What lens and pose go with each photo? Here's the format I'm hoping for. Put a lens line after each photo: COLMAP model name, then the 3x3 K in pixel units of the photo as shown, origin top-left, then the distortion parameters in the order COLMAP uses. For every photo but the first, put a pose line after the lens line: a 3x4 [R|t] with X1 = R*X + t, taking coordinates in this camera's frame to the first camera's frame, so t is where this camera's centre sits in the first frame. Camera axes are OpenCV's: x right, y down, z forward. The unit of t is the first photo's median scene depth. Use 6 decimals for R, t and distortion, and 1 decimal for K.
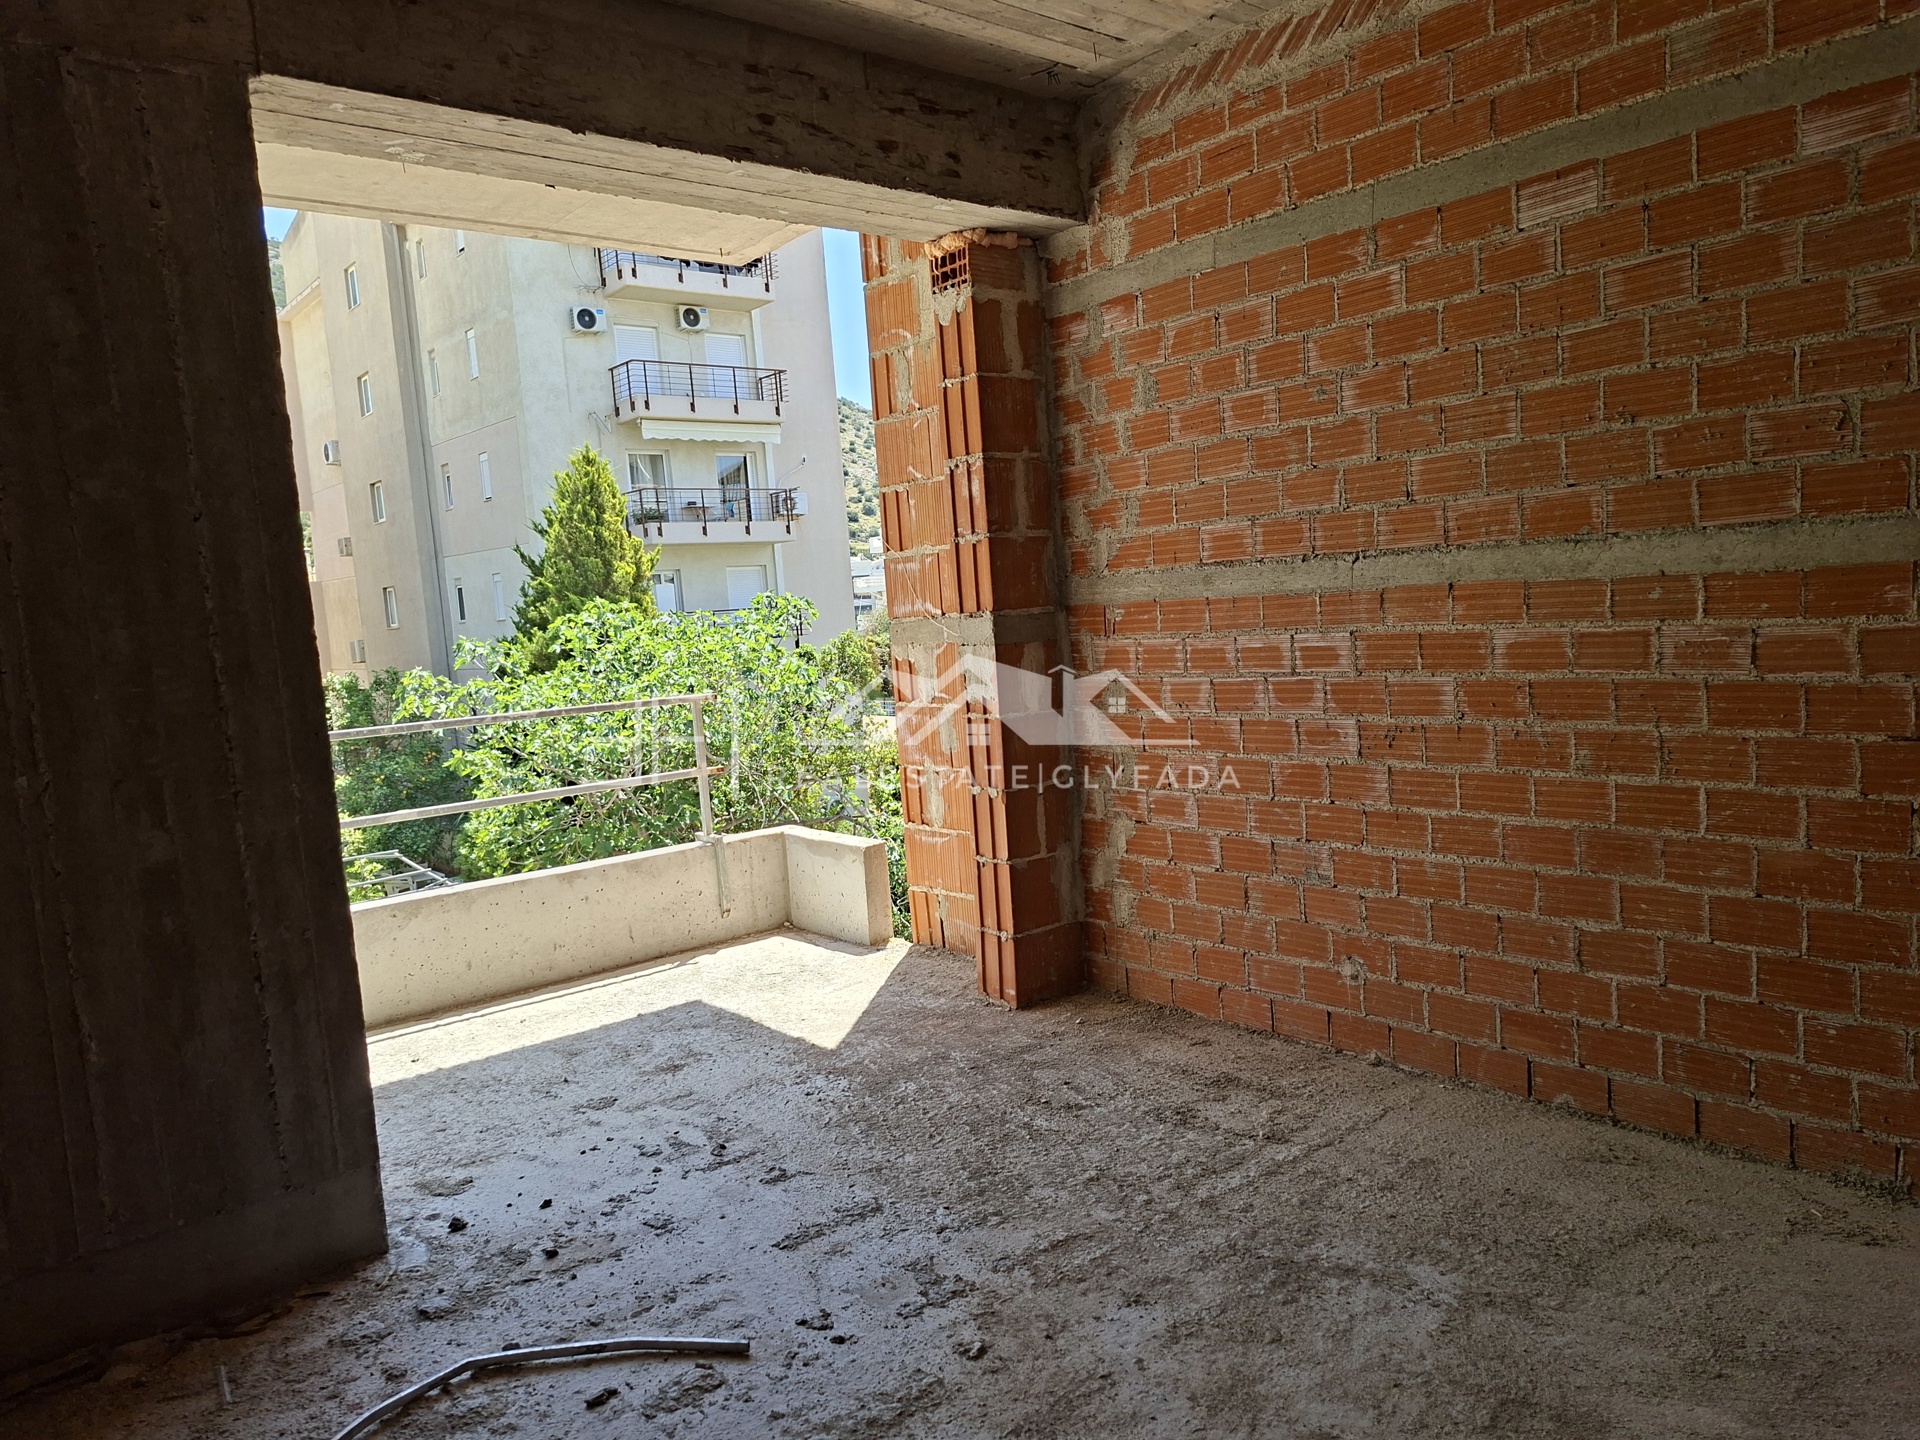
lens RADIAL K [[1328.4, 0, 940.0], [0, 1328.4, 722.9], [0, 0, 1]] dist [0.096528, -0.110087]
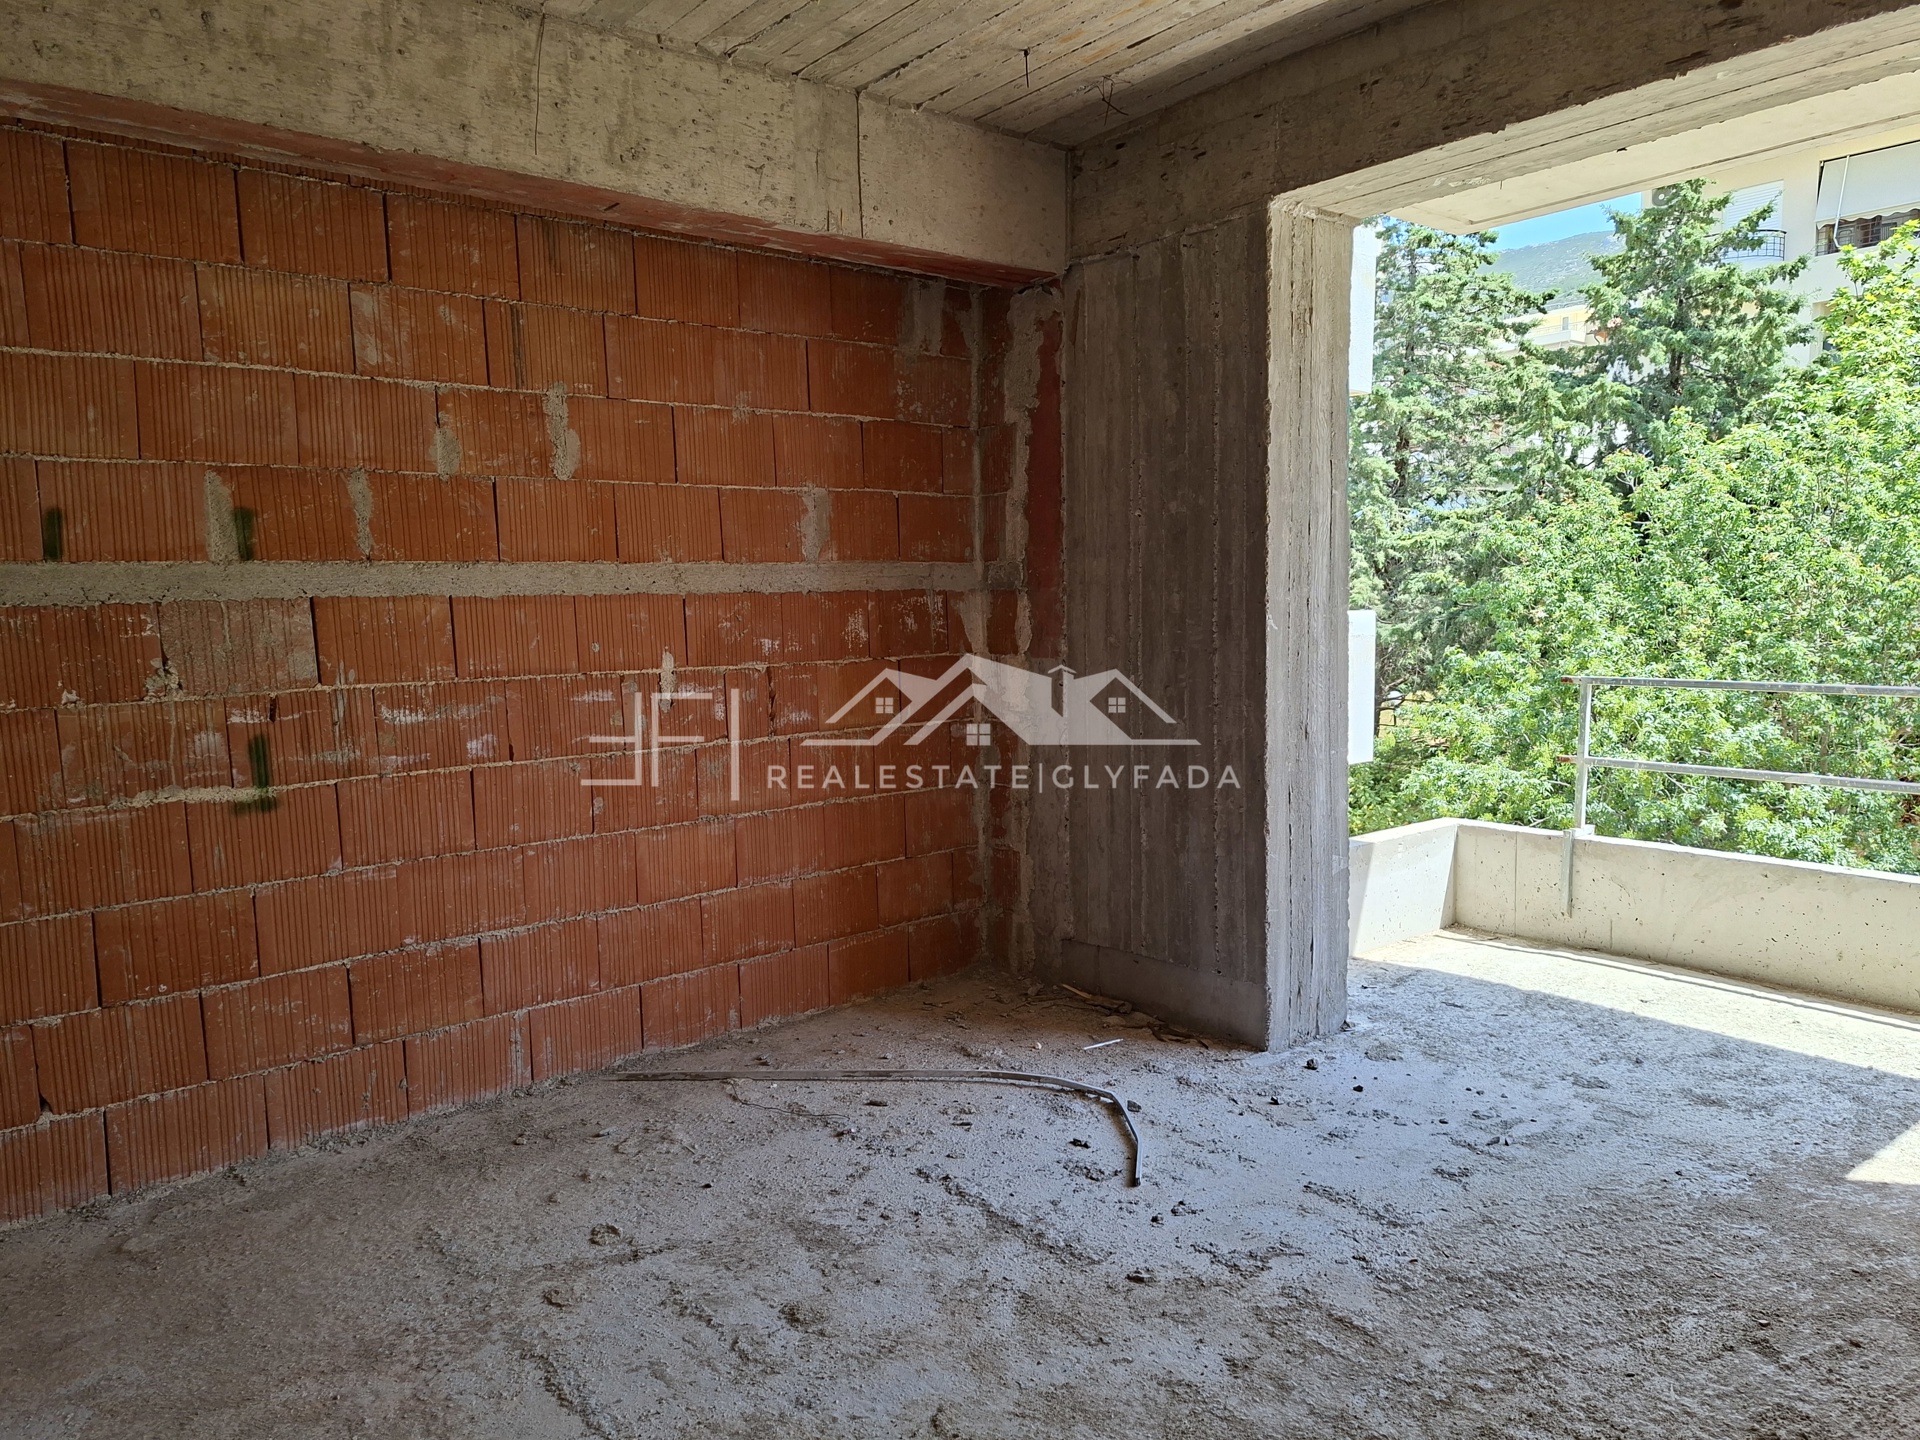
lens RADIAL K [[1328.4, 0, 1013.8], [0, 1328.4, 724.6], [0, 0, 1]] dist [0.096528, -0.110087]
pose [[0.022918, 0.166693, -0.985742, 0.801844], [-0.071932, 0.983721, 0.164679, -0.132036], [0.997146, 0.067132, 0.034535, 0.615569]]
